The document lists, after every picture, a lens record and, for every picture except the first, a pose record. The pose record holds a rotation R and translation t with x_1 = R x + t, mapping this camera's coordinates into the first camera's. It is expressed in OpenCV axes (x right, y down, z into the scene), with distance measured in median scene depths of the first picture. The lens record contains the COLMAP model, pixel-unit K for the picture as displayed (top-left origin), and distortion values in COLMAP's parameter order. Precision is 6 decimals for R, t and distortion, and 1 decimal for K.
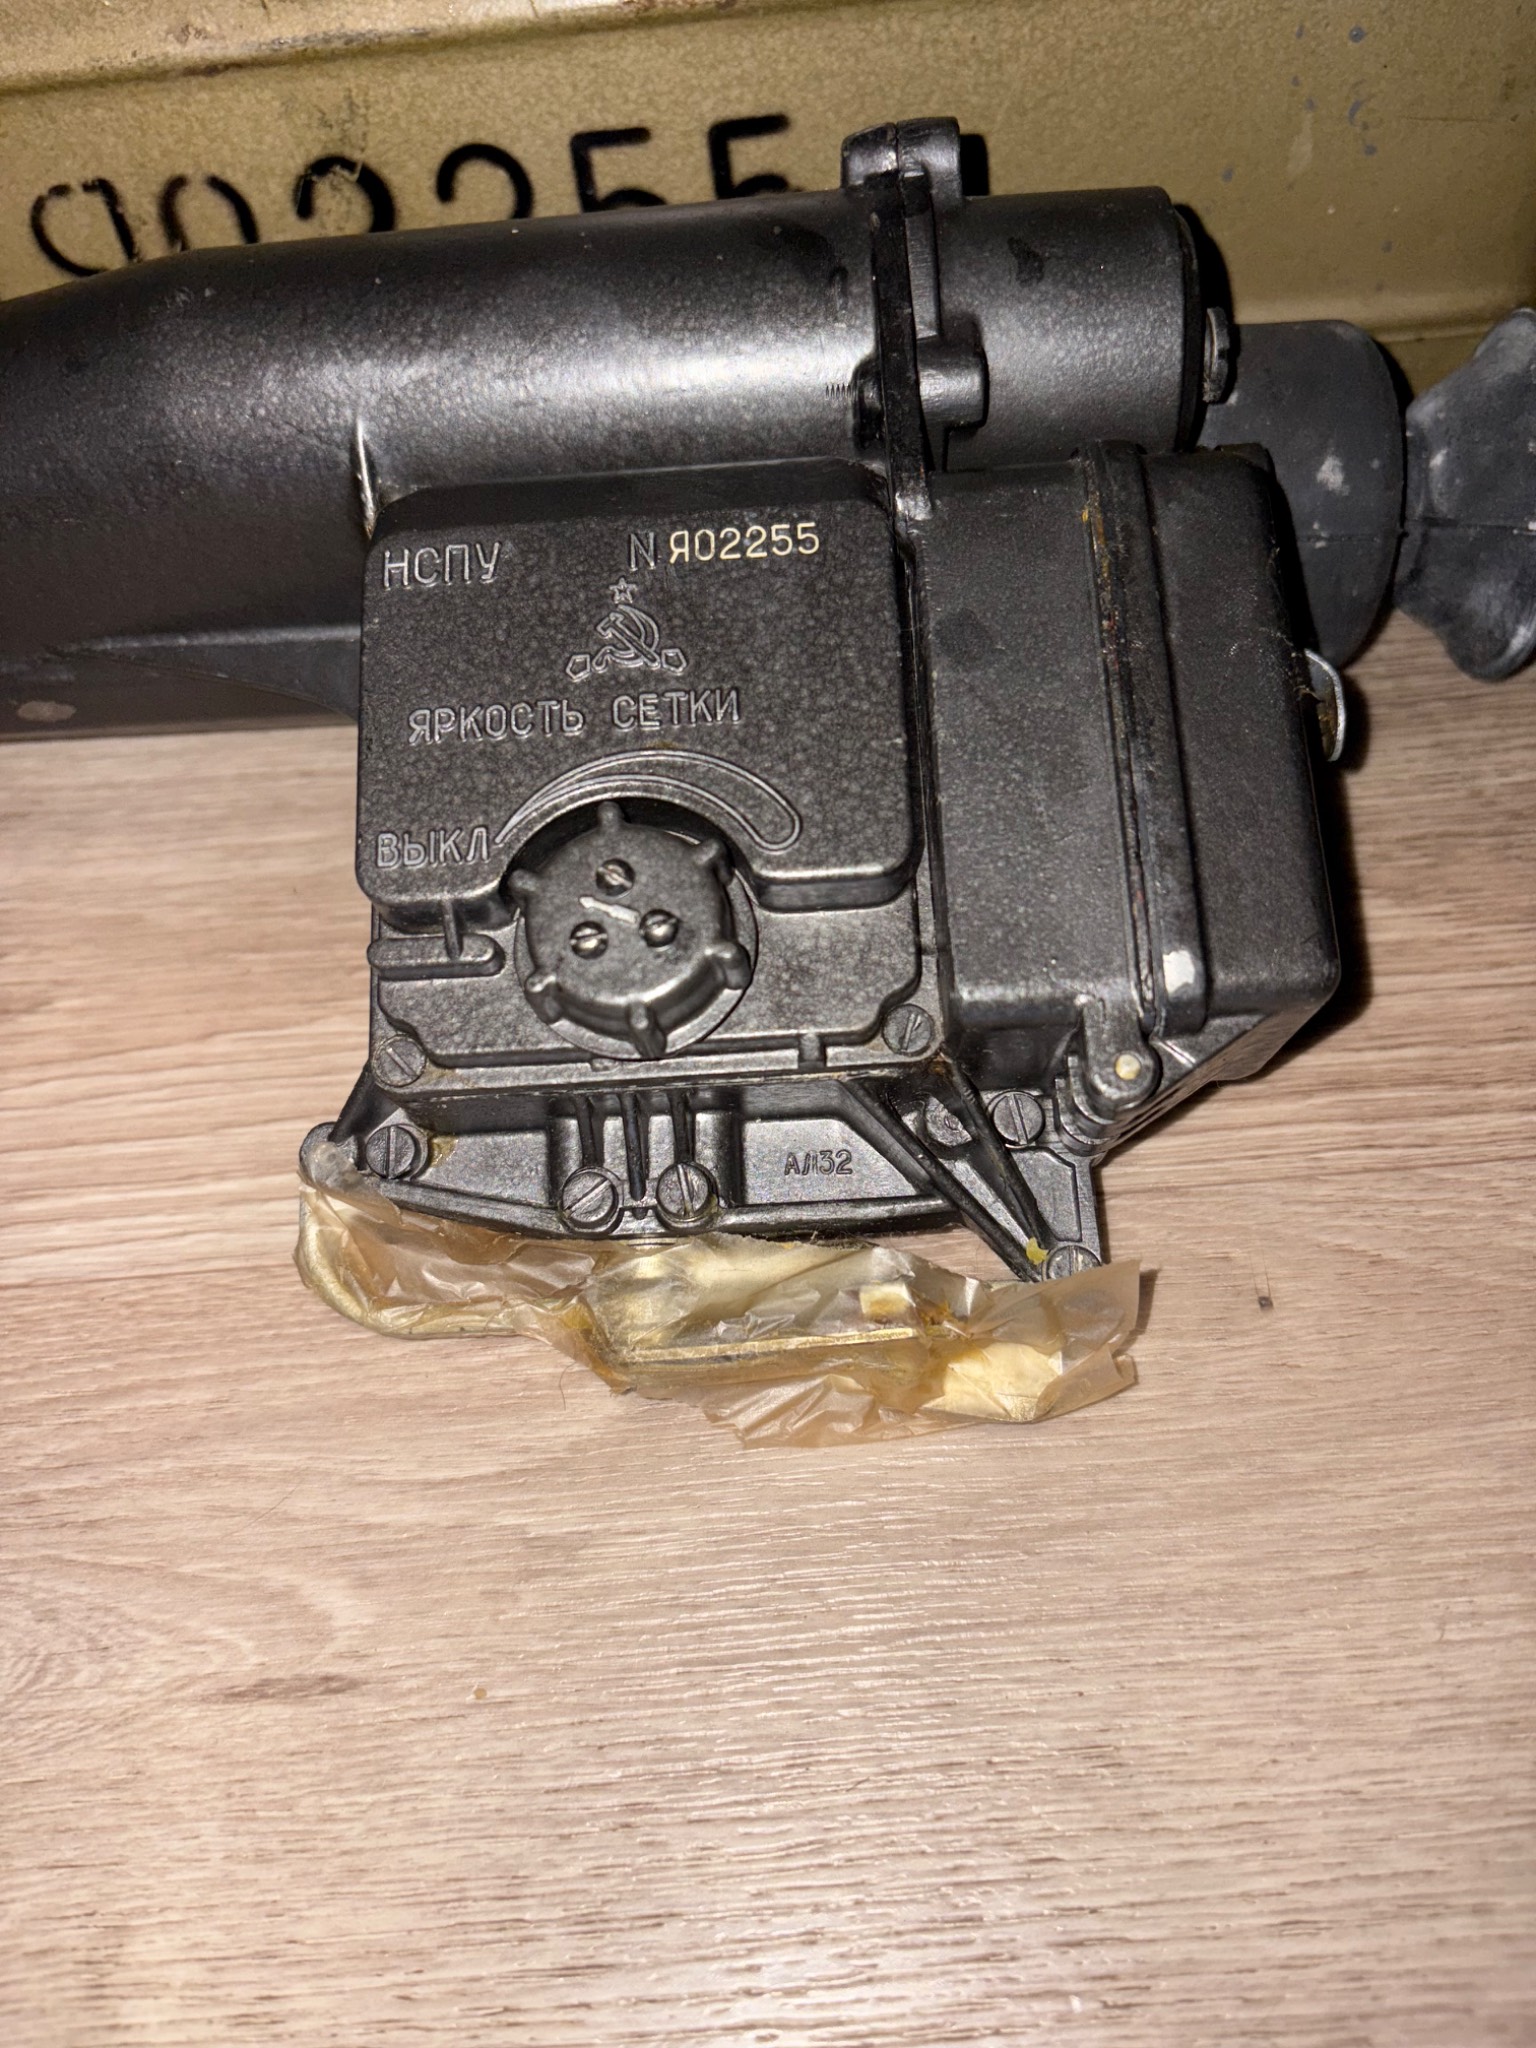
lens RADIAL K [[1559.0, 0, 774.5], [0, 1559.0, 1057.2], [0, 0, 1]] dist [0.018425, -0.039732]
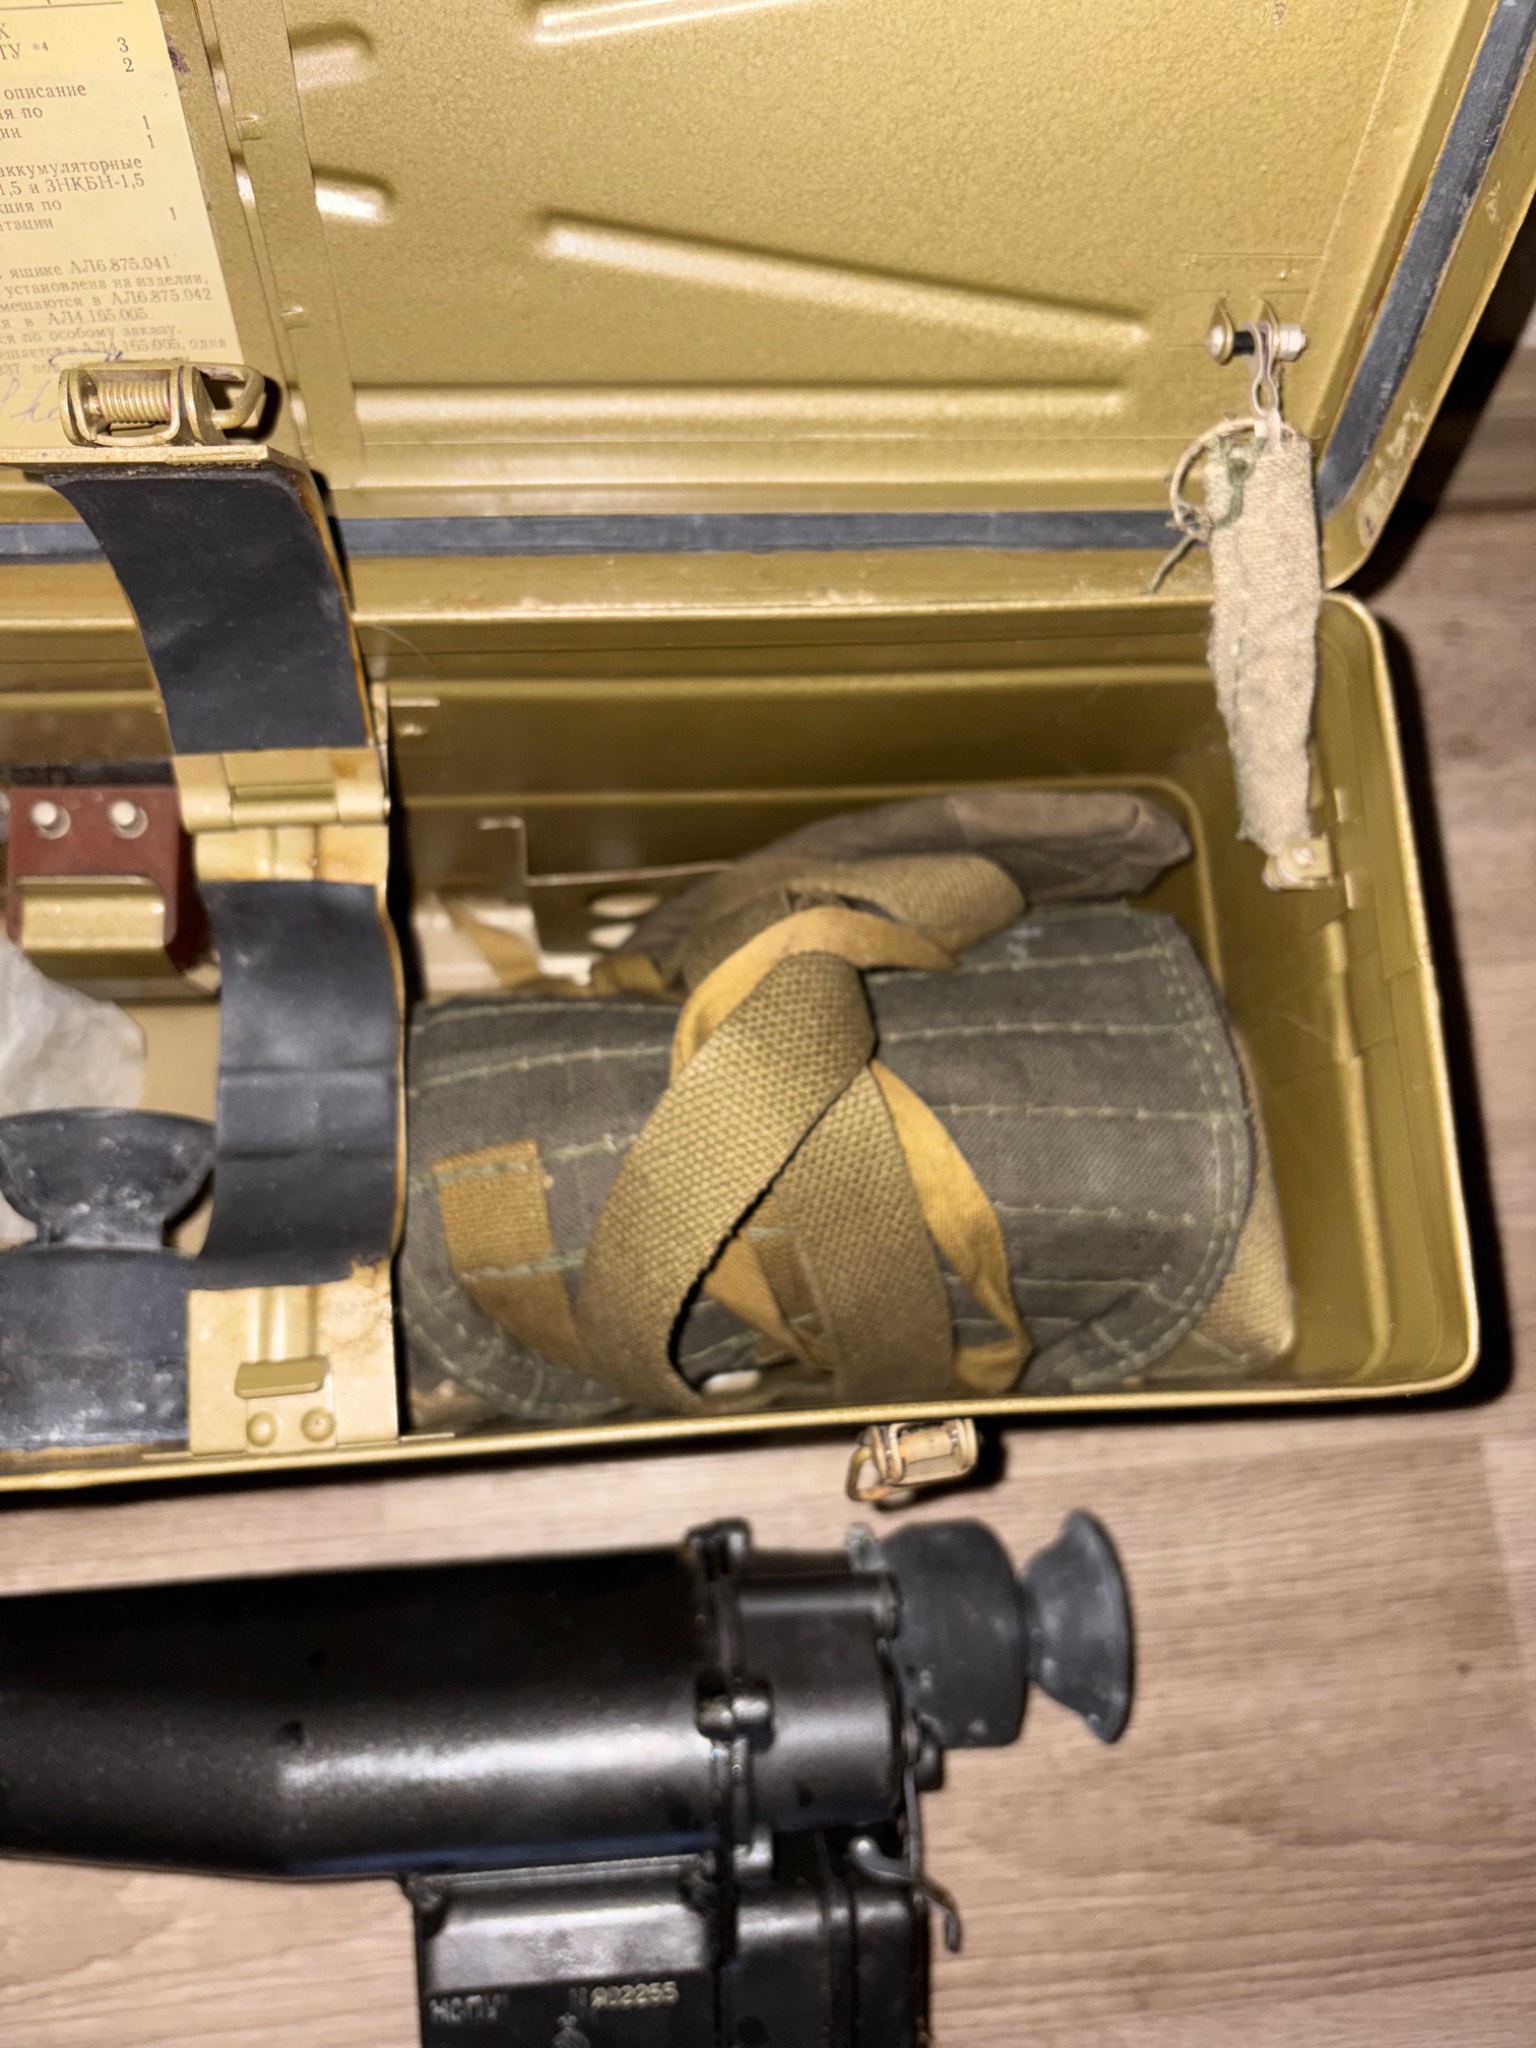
lens RADIAL K [[1559.0, 0, 786.7], [0, 1559.0, 999.7], [0, 0, 1]] dist [0.018425, -0.039732]
pose [[0.987192, 0.015709, 0.158761, -0.148586], [-0.075097, 0.923752, 0.375556, -2.072566], [-0.140756, -0.382668, 0.913101, -0.246517]]
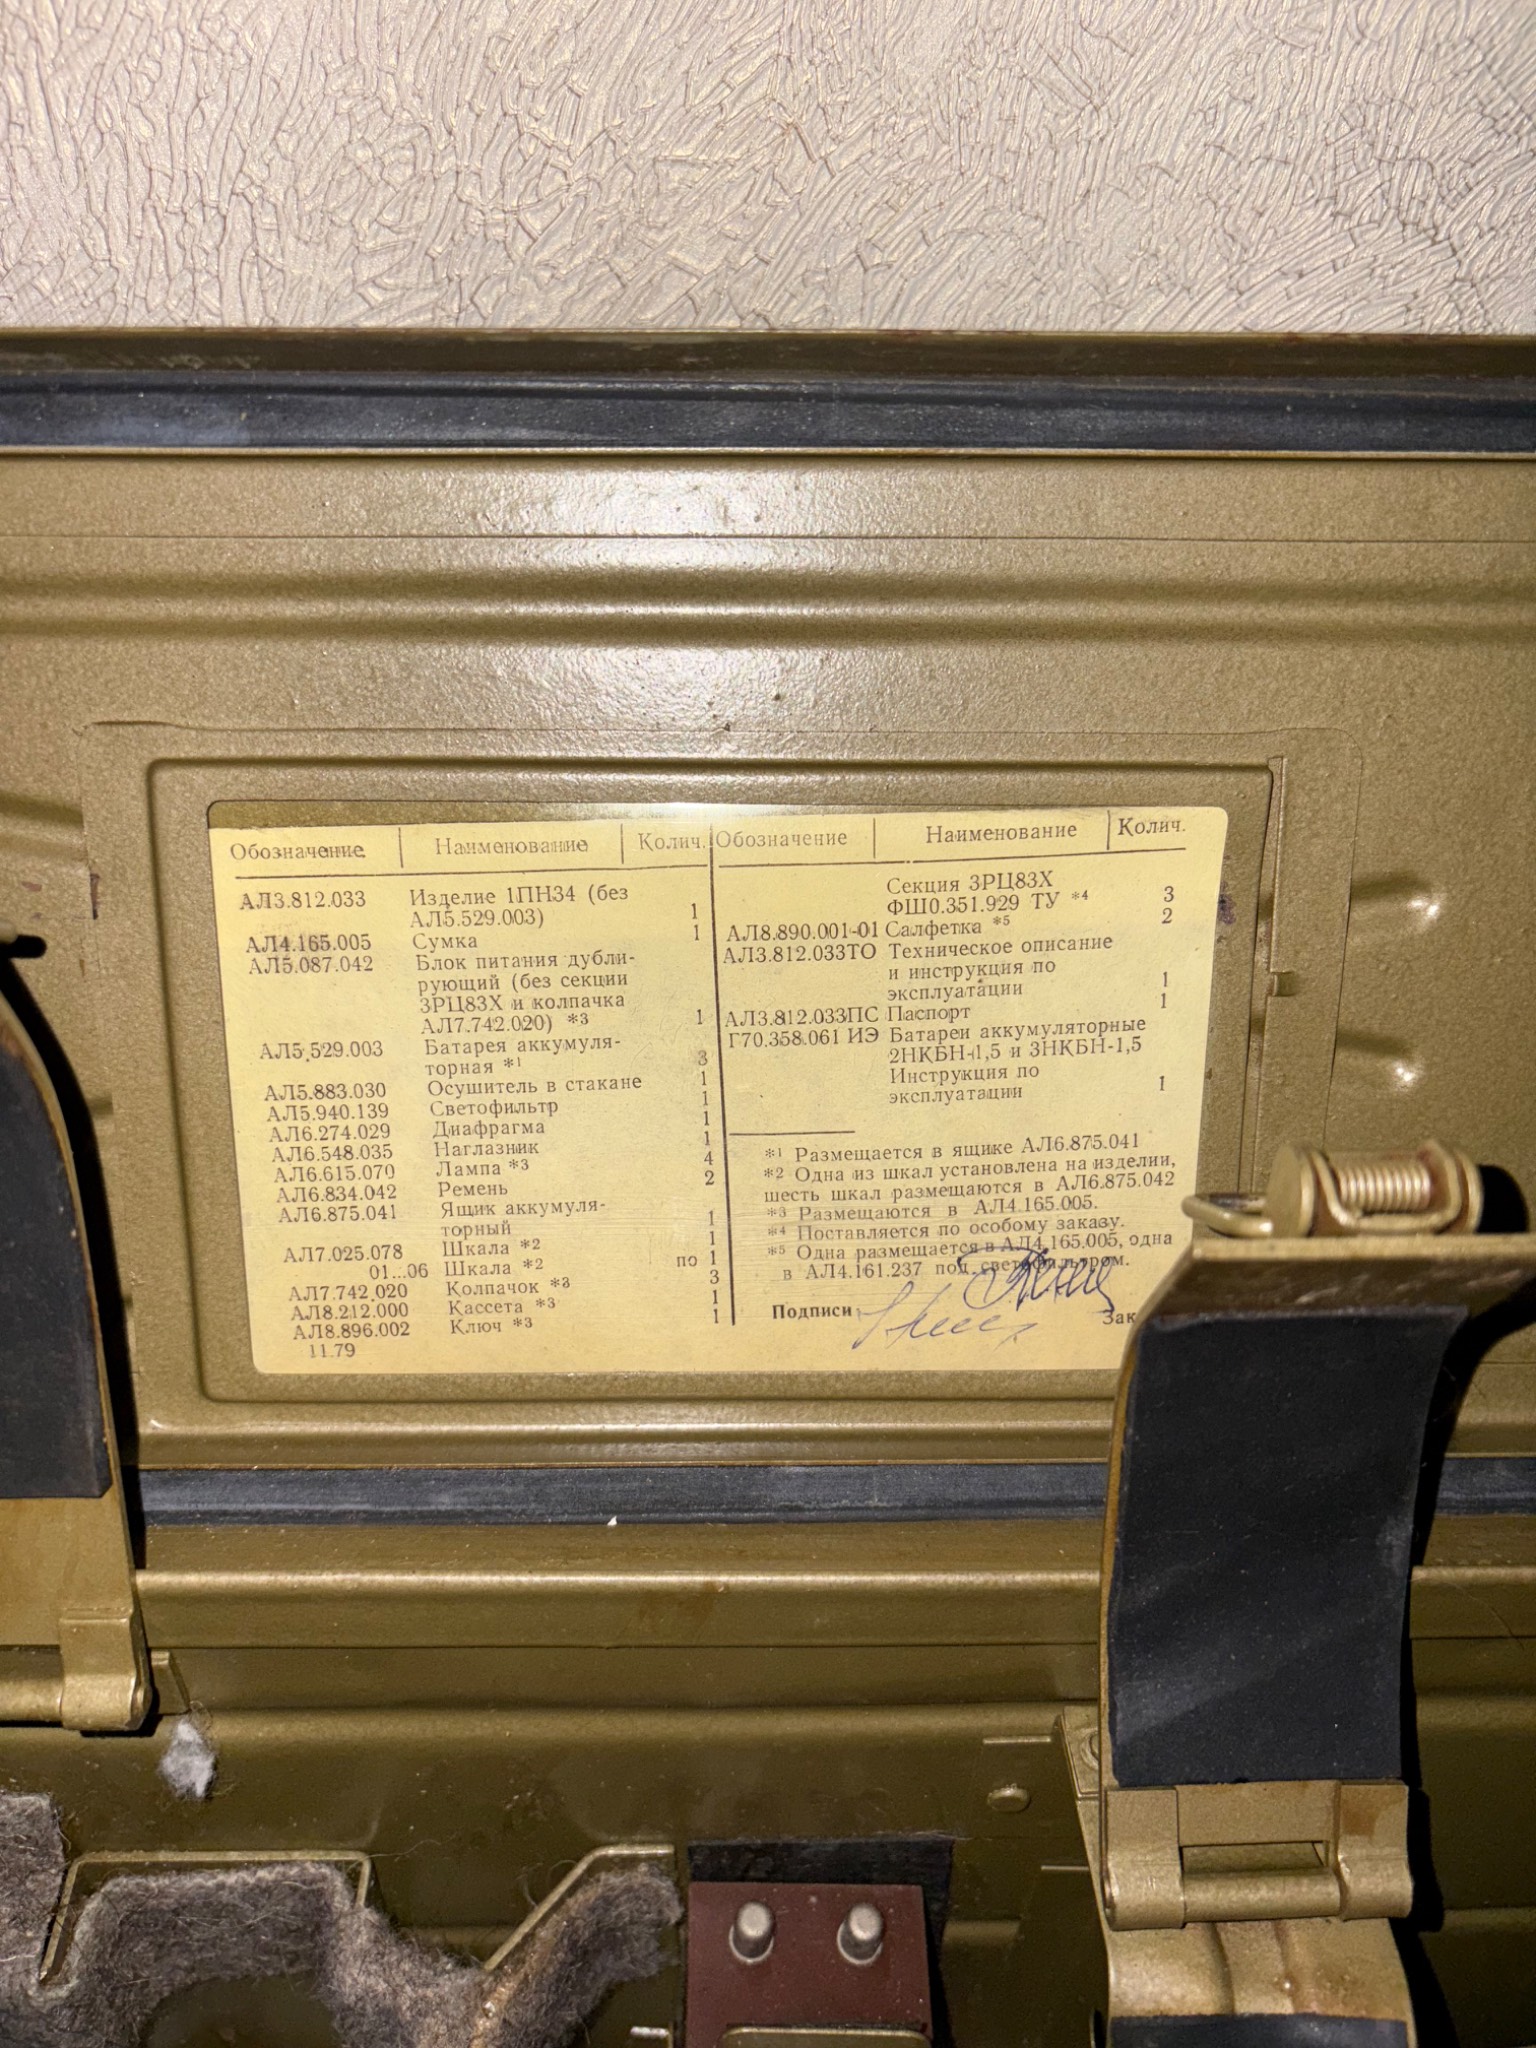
lens RADIAL K [[1559.0, 0, 769.3], [0, 1559.0, 1072.8], [0, 0, 1]] dist [0.018425, -0.039732]
pose [[0.995979, 0.082469, 0.034988, -0.802486], [-0.068891, 0.954751, -0.289319, -1.807057], [-0.057264, 0.285745, 0.956593, 0.240267]]
